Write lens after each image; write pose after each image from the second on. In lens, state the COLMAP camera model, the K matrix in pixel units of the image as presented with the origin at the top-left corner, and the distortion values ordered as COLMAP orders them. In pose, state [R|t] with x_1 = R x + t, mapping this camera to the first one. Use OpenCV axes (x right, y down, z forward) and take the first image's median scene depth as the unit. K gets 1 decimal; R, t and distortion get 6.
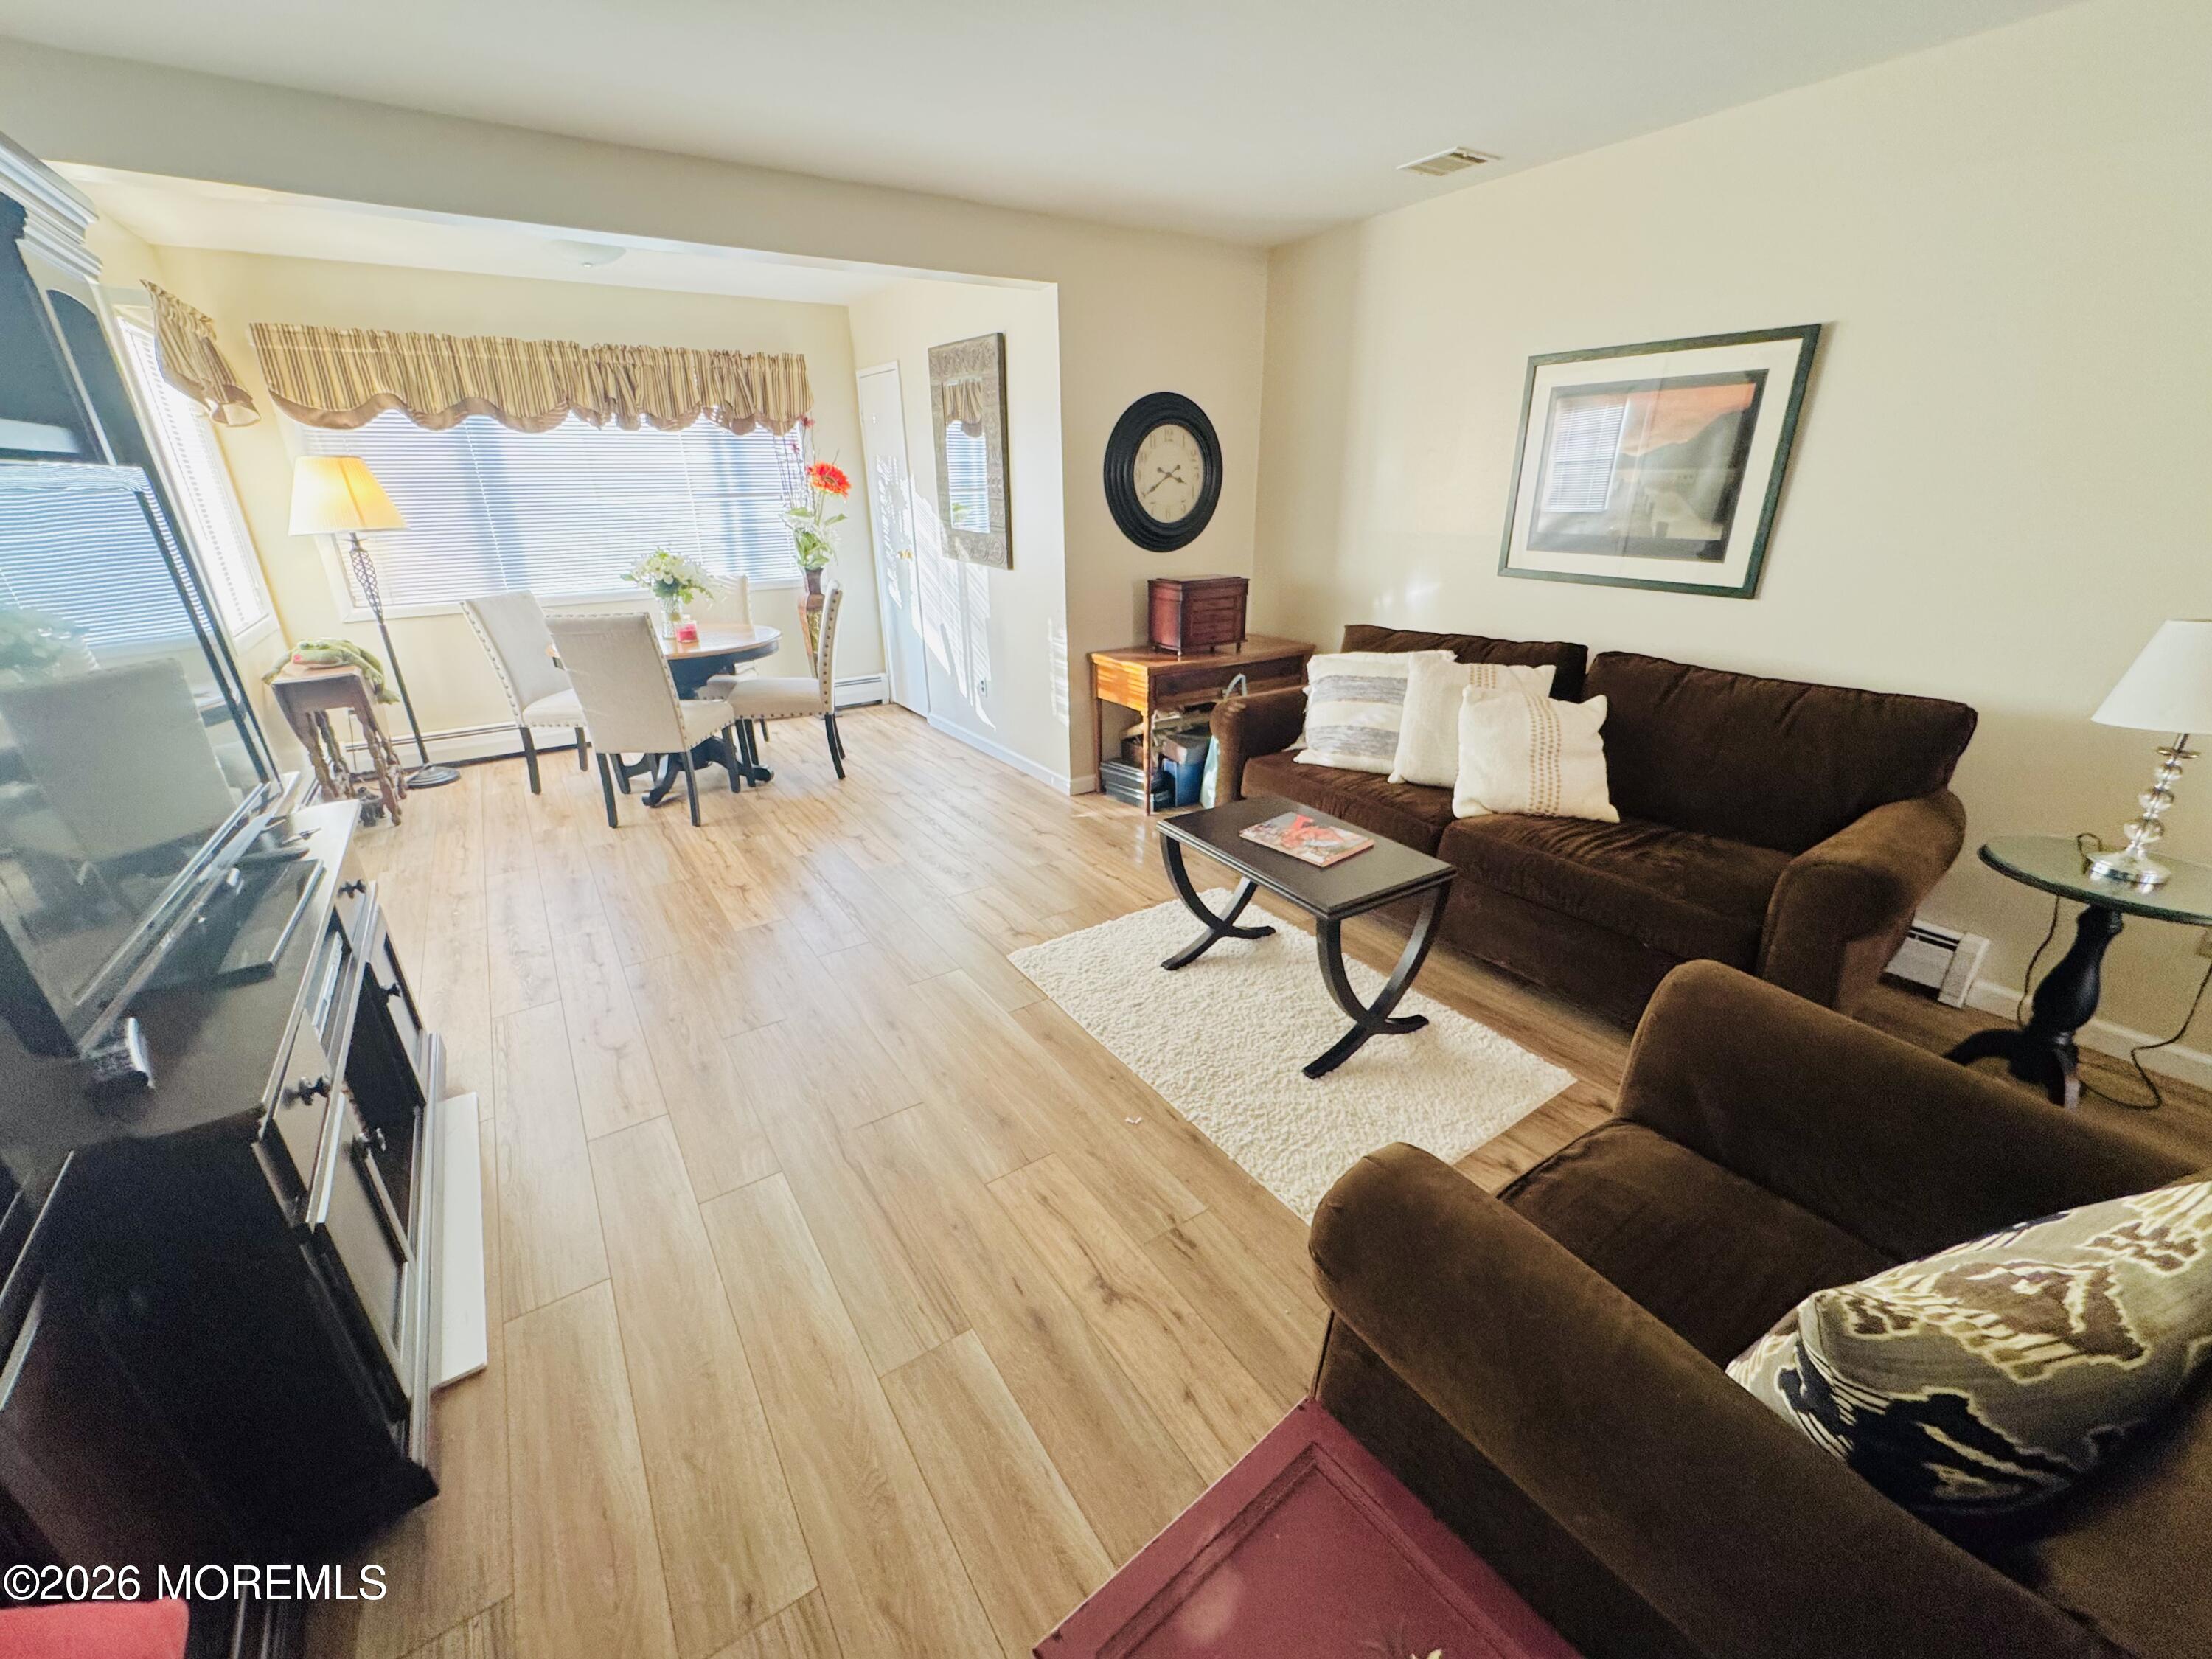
lens RADIAL K [[879.3, 0, 1106.3], [0, 879.3, 847.2], [0, 0, 1]] dist [-0.019829, 0.000033]
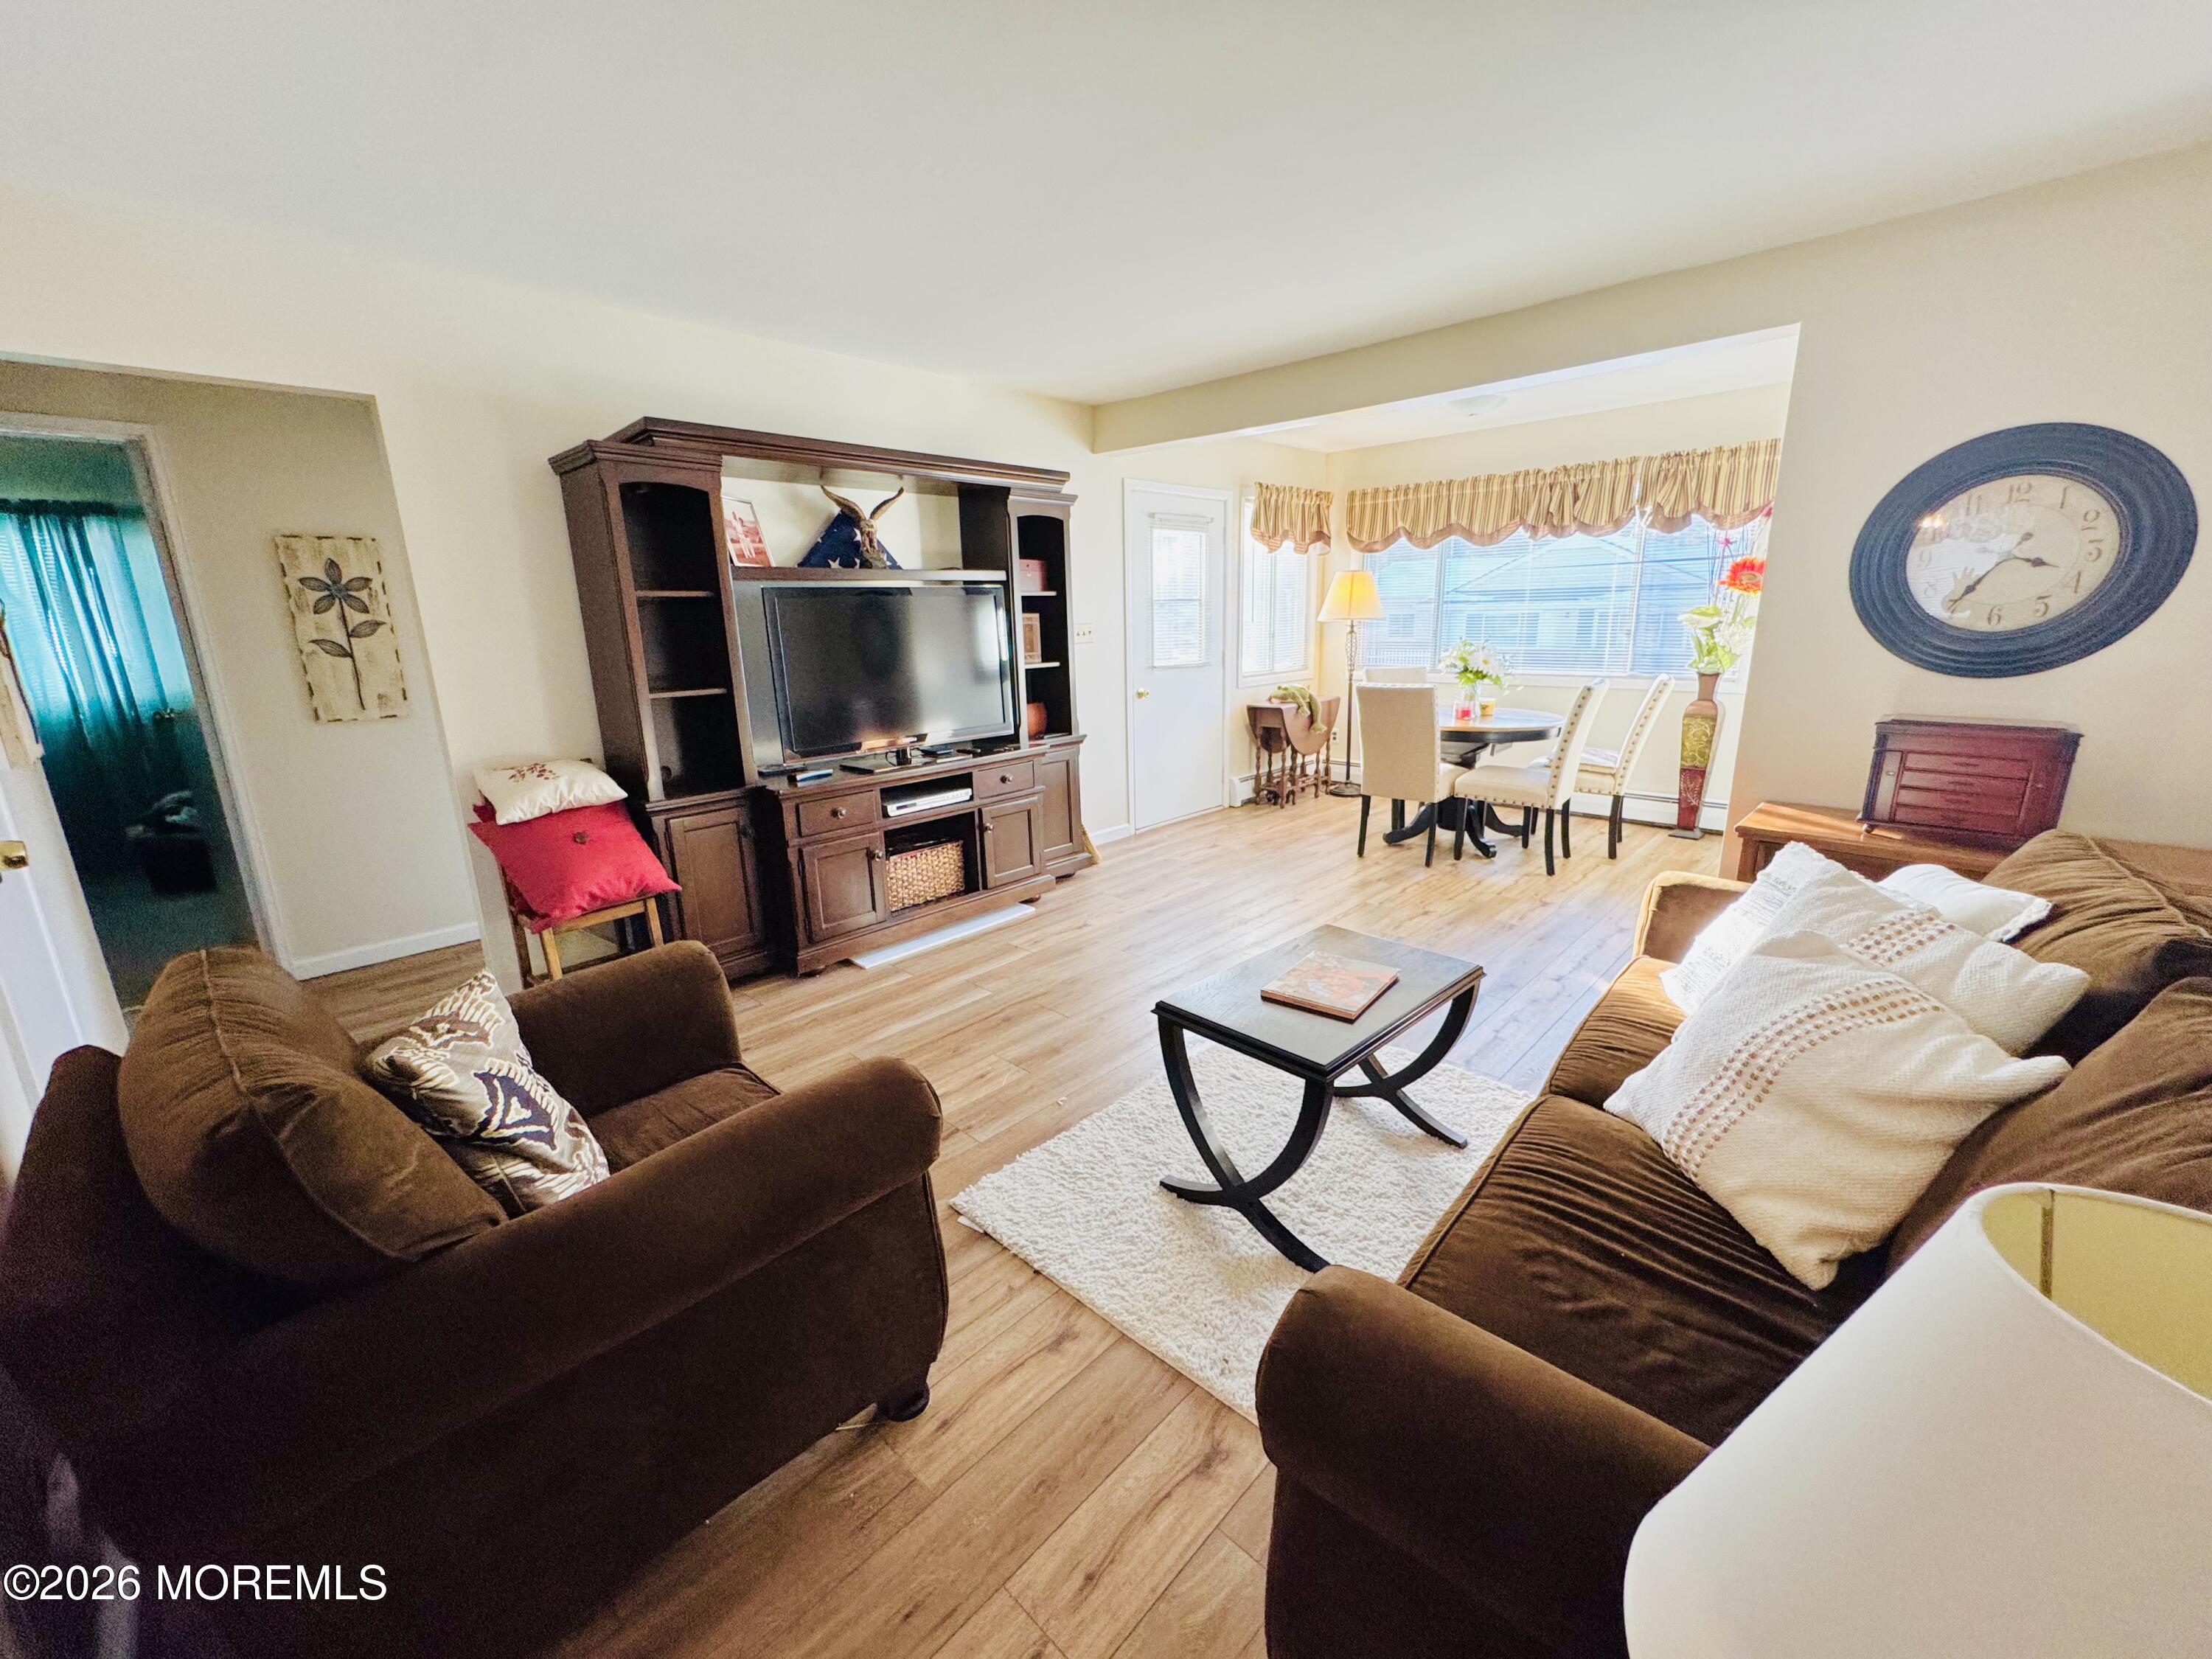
lens RADIAL K [[879.3, 0, 1099.2], [0, 879.3, 826.0], [0, 0, 1]] dist [-0.019829, 0.000033]
pose [[0.195554, 0.233552, -0.952477, 0.551336], [-0.341147, 0.926771, 0.157208, -0.120847], [0.919444, 0.294192, 0.260910, 0.298937]]
